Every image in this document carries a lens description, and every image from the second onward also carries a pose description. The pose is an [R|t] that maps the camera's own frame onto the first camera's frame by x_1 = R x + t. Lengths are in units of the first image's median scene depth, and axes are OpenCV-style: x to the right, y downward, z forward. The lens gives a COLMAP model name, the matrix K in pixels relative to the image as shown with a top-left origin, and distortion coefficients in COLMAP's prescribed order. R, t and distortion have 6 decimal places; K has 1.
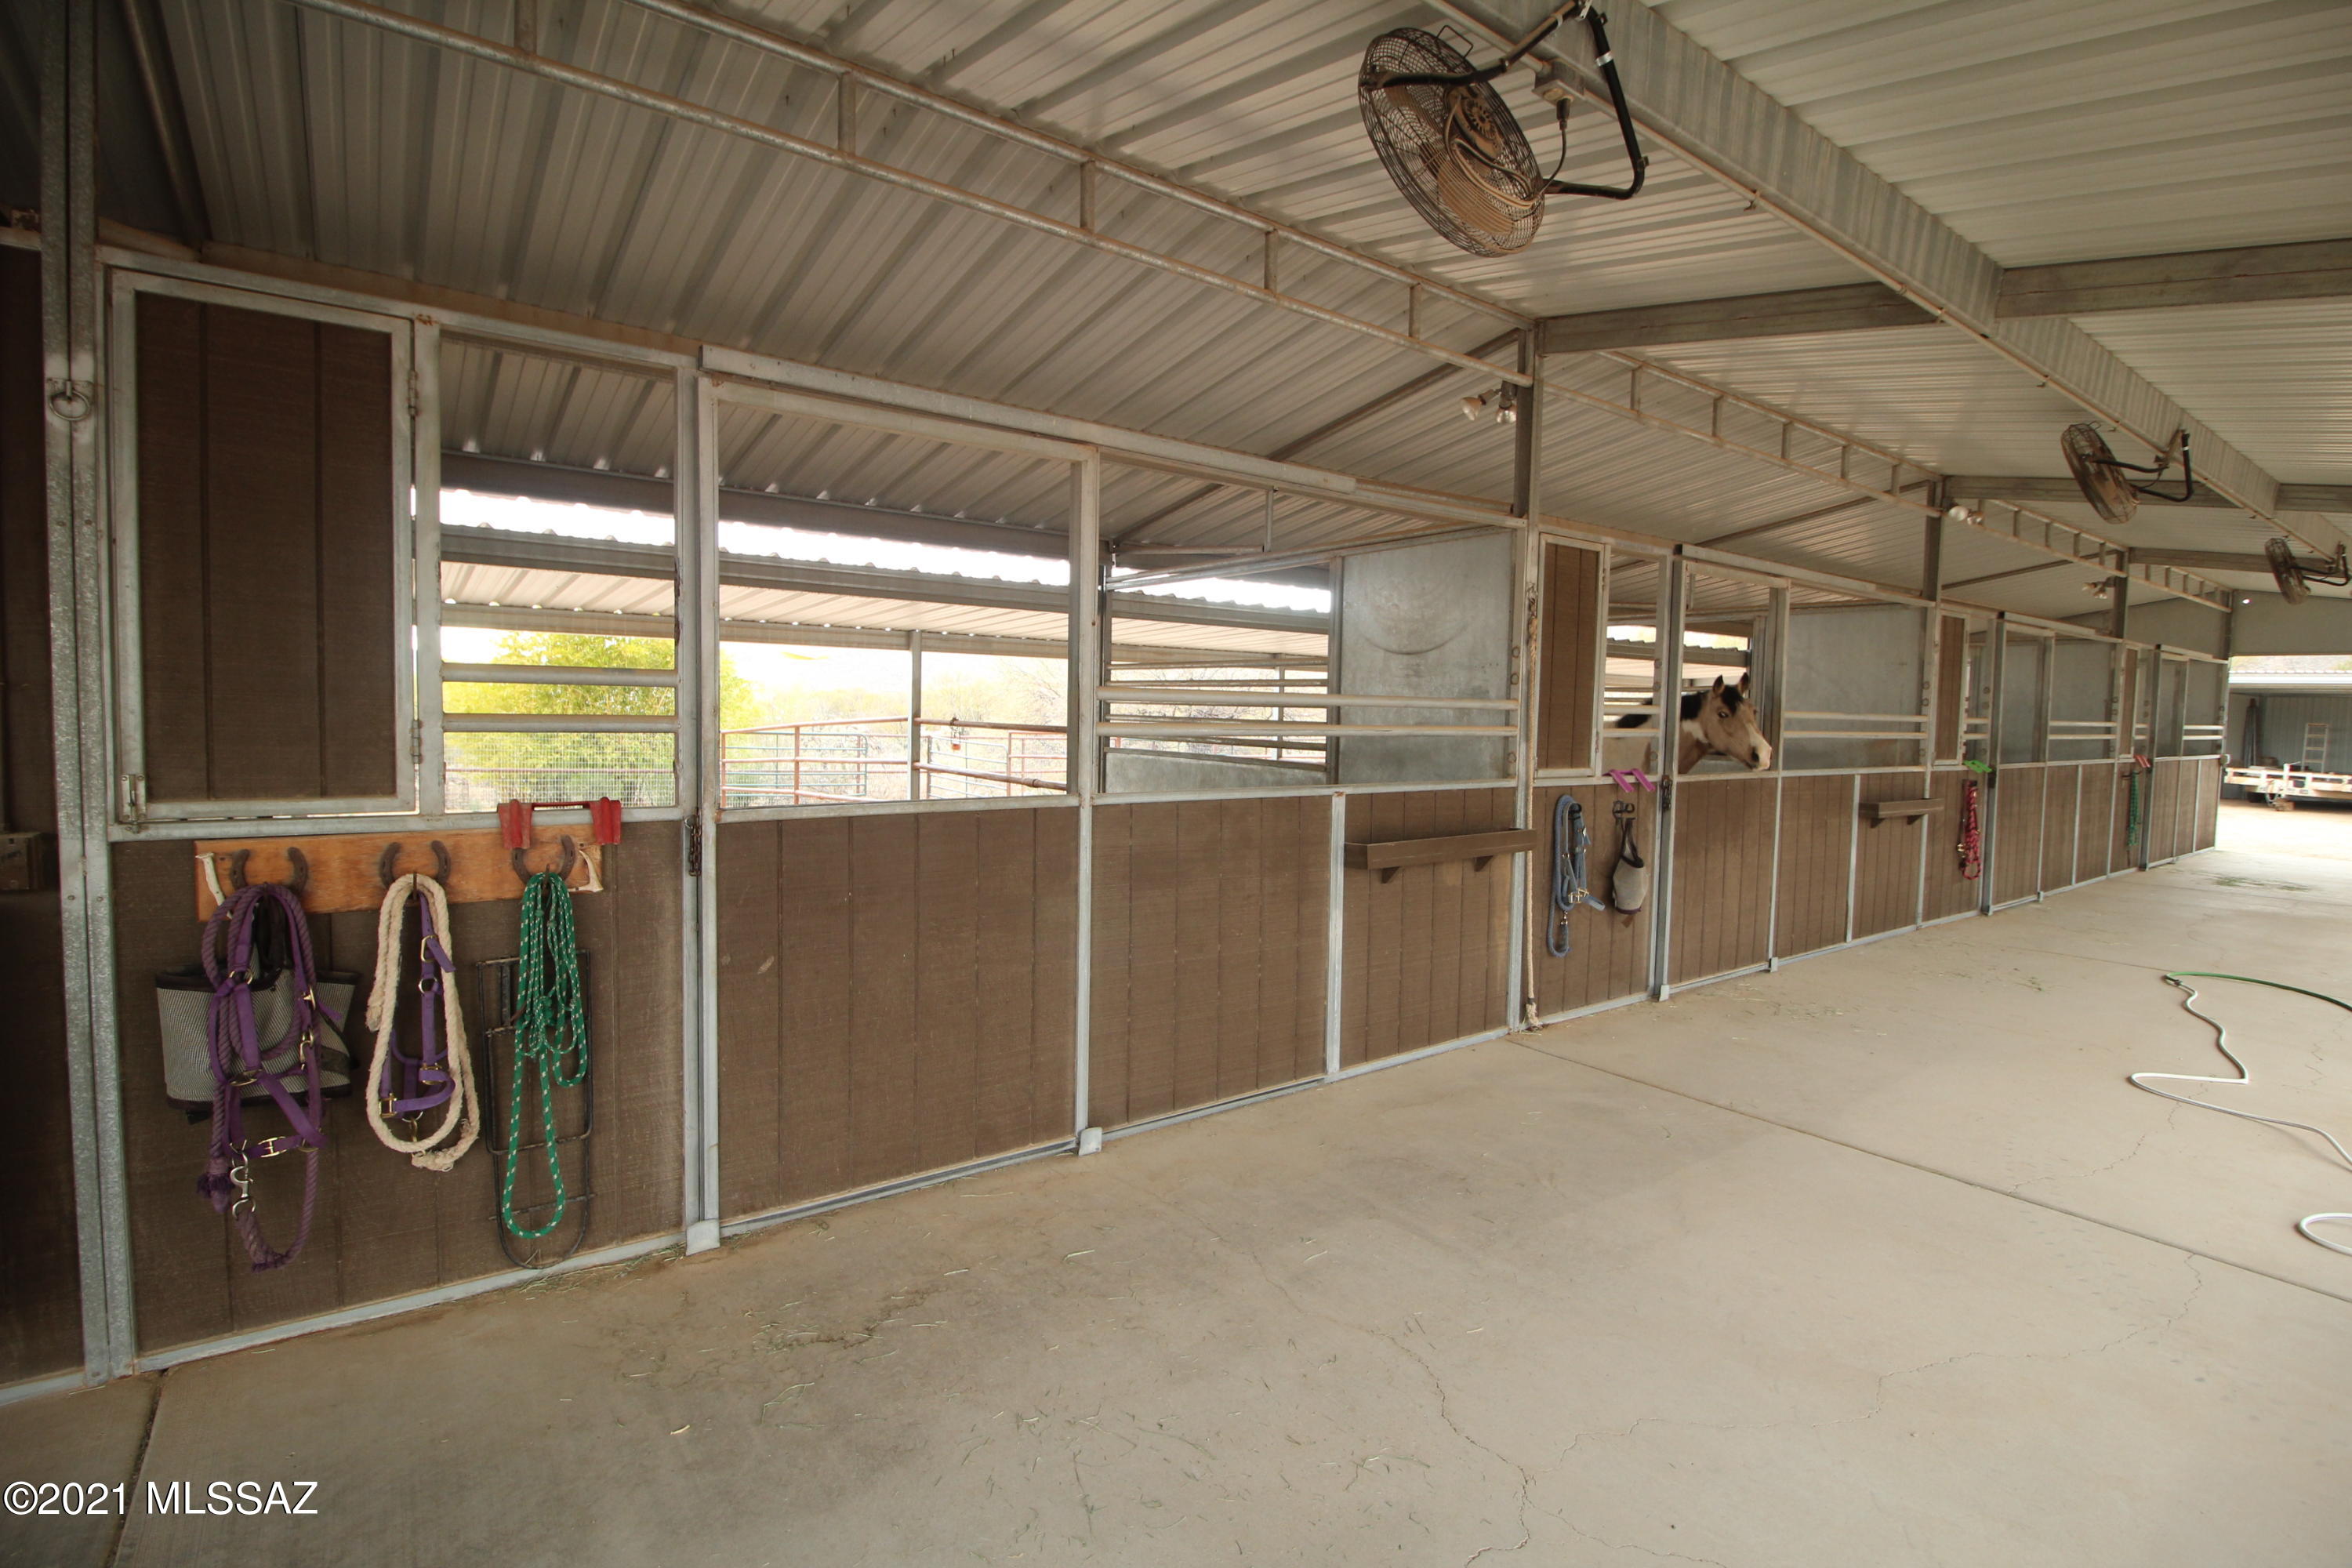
lens RADIAL K [[1086.3, 0, 1176.0], [0, 1086.3, 784.0], [0, 0, 1]] dist [-0.002153, -0.000351]
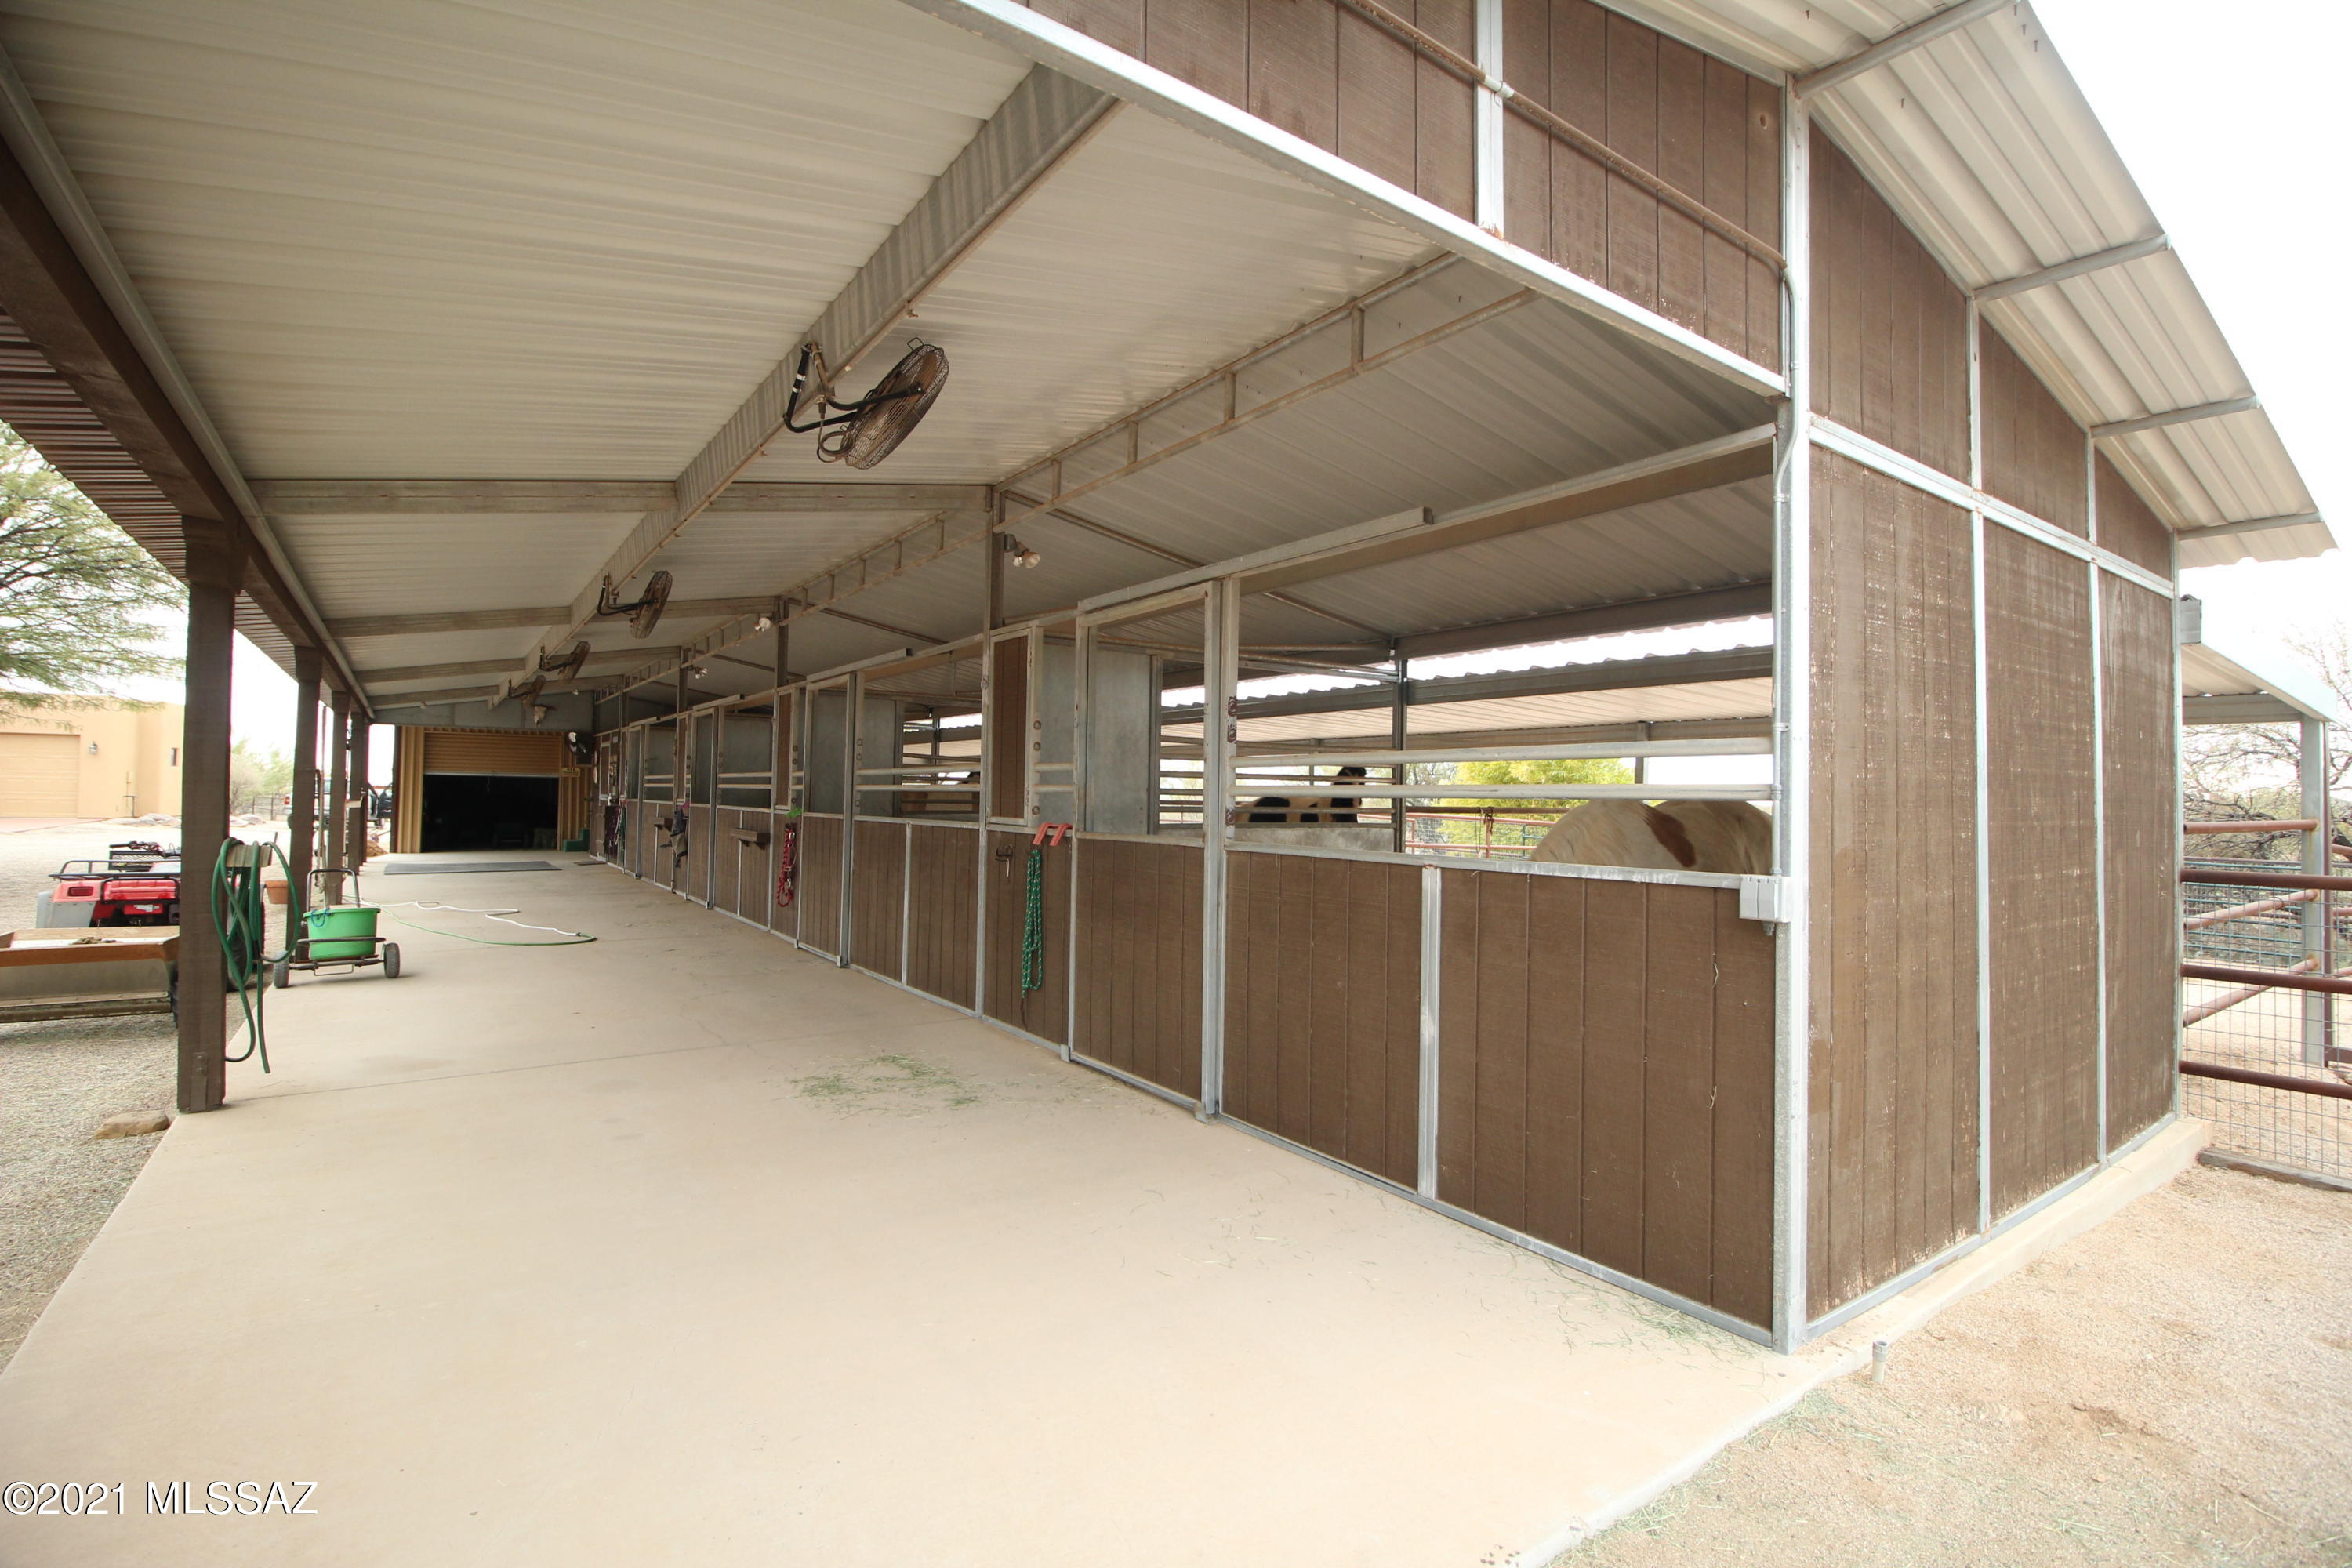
lens RADIAL K [[1113.0, 0, 1176.0], [0, 1113.0, 784.0], [0, 0, 1]] dist [0.000630, -0.000002]
pose [[-0.000993, -0.031504, -0.999503, 1.481407], [-0.069228, 0.997108, -0.031360, -0.027868], [0.997600, 0.069163, -0.003171, 1.069025]]
